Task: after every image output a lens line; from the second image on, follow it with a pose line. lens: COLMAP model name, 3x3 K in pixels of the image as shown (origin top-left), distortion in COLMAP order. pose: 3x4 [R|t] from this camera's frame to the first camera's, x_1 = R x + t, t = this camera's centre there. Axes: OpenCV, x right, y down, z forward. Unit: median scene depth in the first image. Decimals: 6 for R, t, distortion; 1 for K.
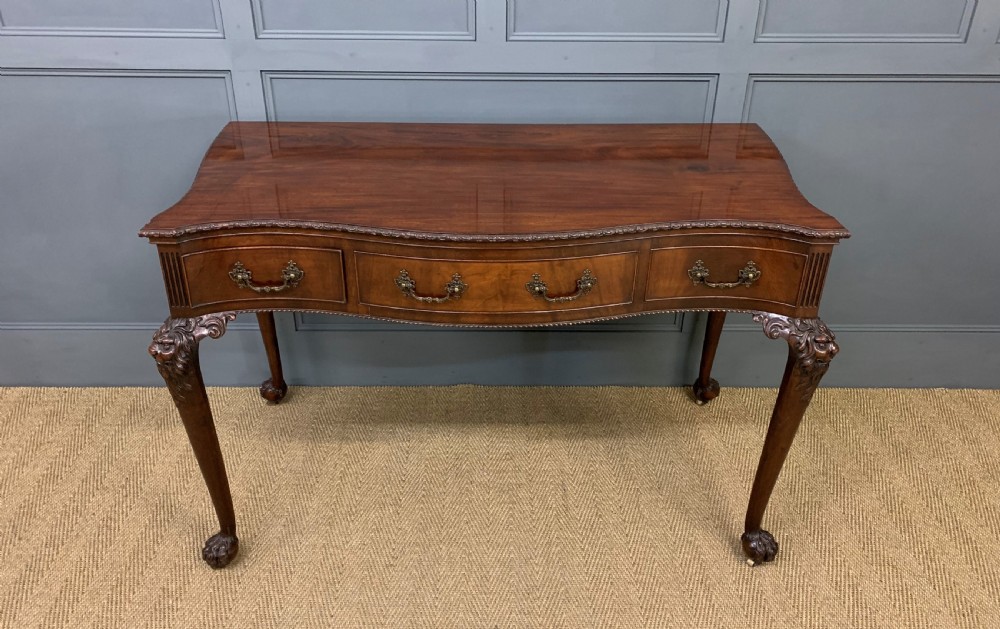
lens RADIAL K [[774.0, 0, 496.7], [0, 774.0, 314.6], [0, 0, 1]] dist [-0.005325, 0.020958]
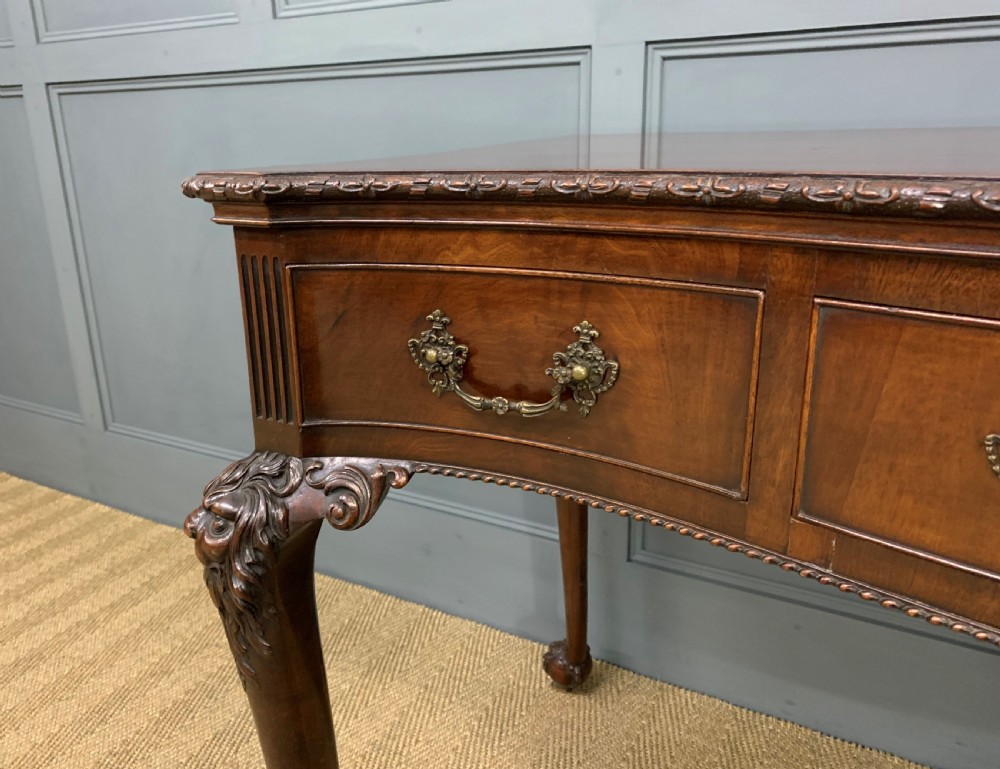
lens RADIAL K [[814.9, 0, 480.4], [0, 814.9, 375.9], [0, 0, 1]] dist [0.013412, -0.009807]
pose [[0.863727, 0.119320, -0.489632, -0.114133], [-0.217603, 0.964630, -0.148785, 0.004687], [0.454561, 0.235055, 0.859141, 0.570417]]
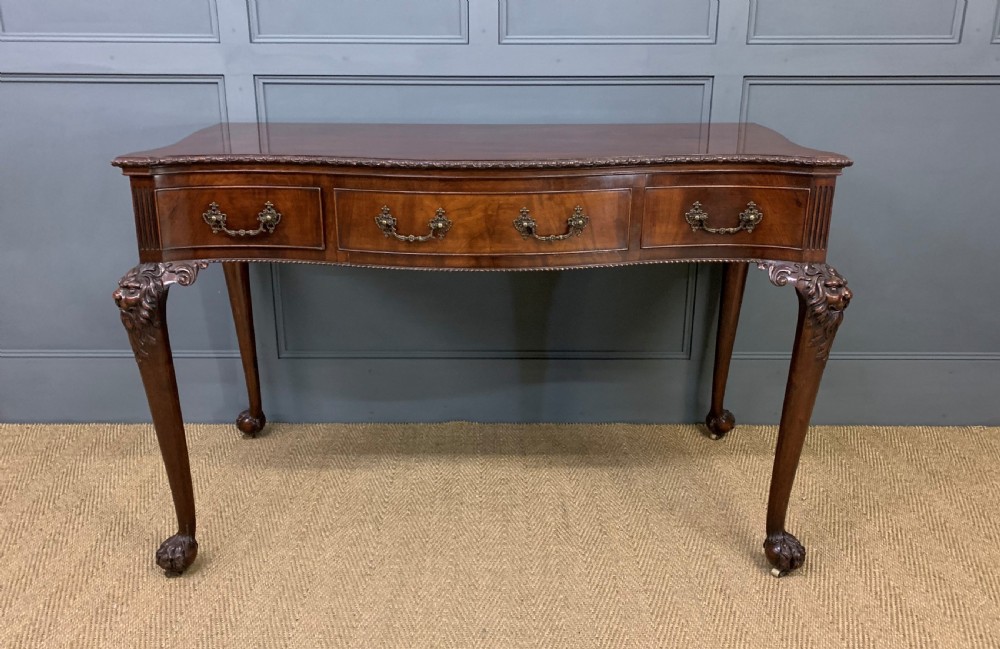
lens RADIAL K [[812.9, 0, 495.0], [0, 812.9, 328.3], [0, 0, 1]] dist [-0.012546, 0.031357]
pose [[0.999895, -0.002530, -0.014283, 0.022722], [-0.000219, 0.981927, -0.189262, 0.218818], [0.014504, 0.189245, 0.981823, 0.037525]]
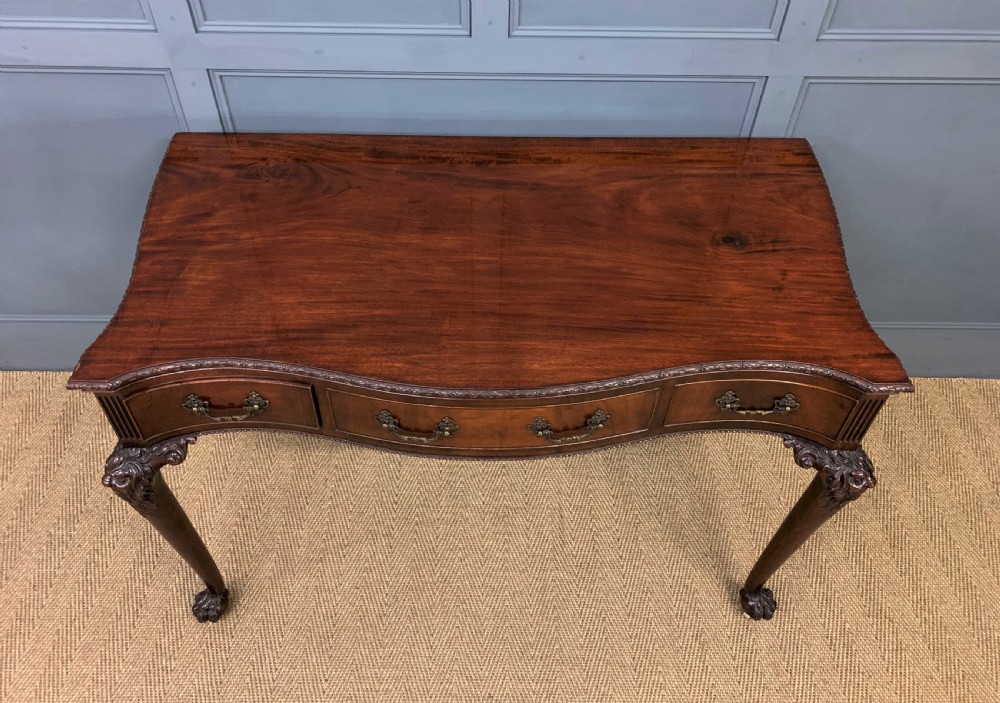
lens RADIAL K [[746.6, 0, 493.5], [0, 746.6, 316.6], [0, 0, 1]] dist [-0.003349, 0.014844]
pose [[0.999954, 0.009356, 0.002017, -0.002218], [-0.009548, 0.960513, 0.278071, -0.305216], [0.000664, -0.278077, 0.960559, 0.183745]]
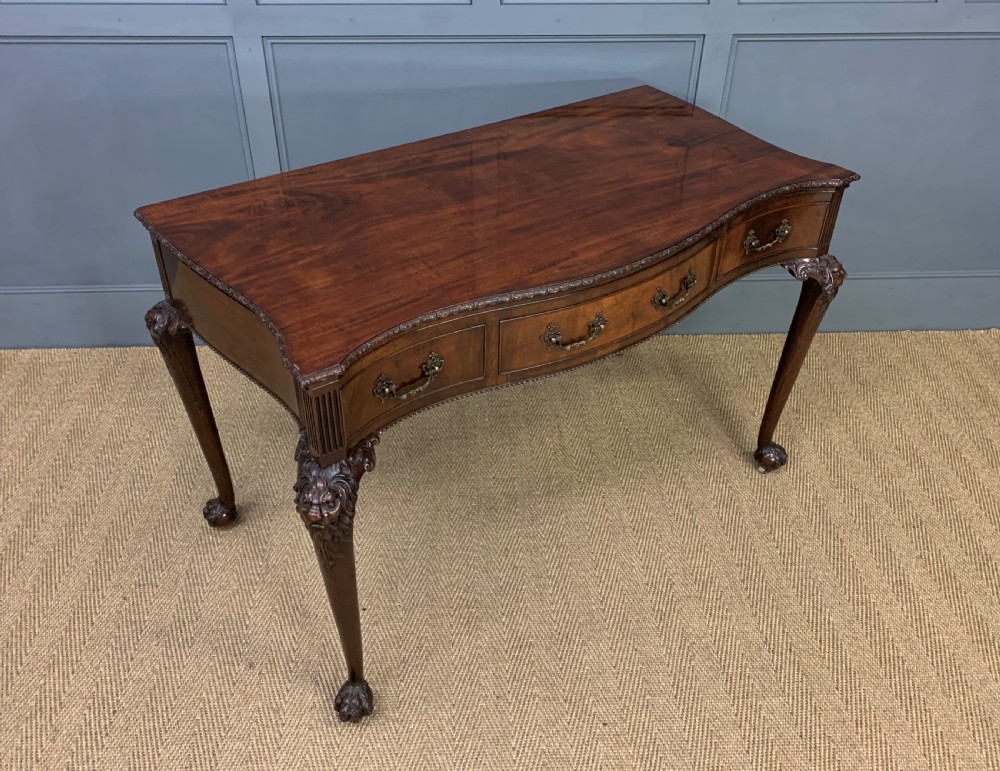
lens RADIAL K [[814.9, 0, 491.4], [0, 814.9, 347.0], [0, 0, 1]] dist [0.013412, -0.009807]
pose [[0.999191, -0.022967, 0.032998, -0.049367], [0.019551, 0.994758, 0.100371, -0.008996], [-0.035130, -0.099645, 0.994403, -0.136763]]
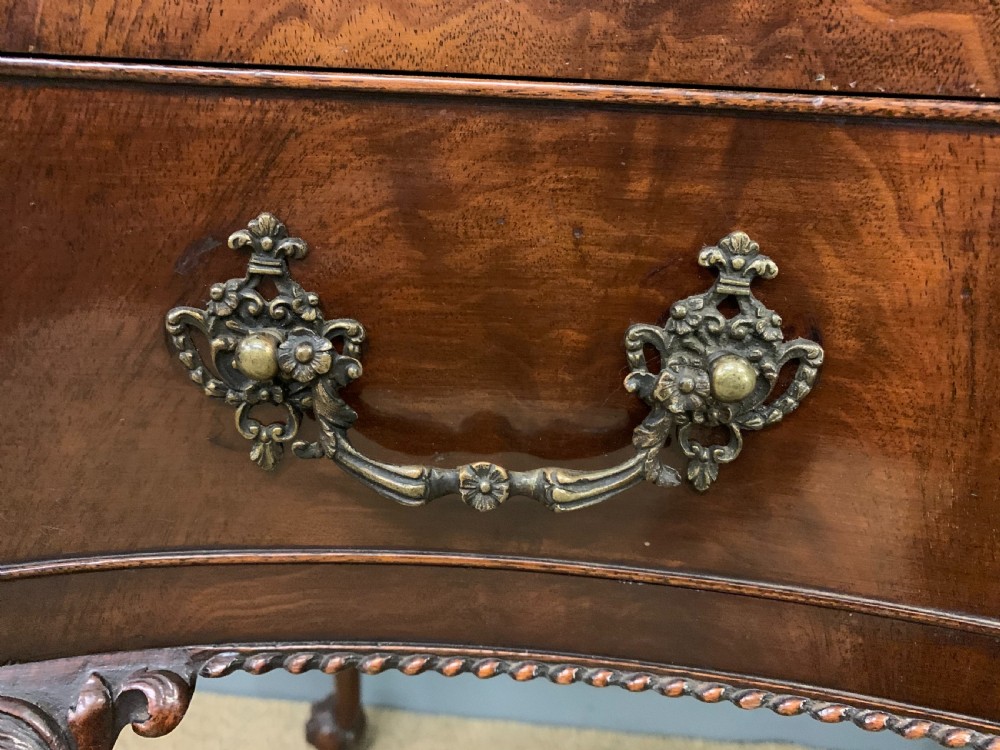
lens RADIAL K [[751.6, 0, 495.6], [0, 751.6, 376.0], [0, 0, 1]] dist [-0.003838, 0.015163]
pose [[0.995607, 0.061732, -0.070404, -0.233522], [-0.074048, 0.979279, -0.188491, -0.023805], [0.057309, 0.192876, 0.979548, 0.720700]]
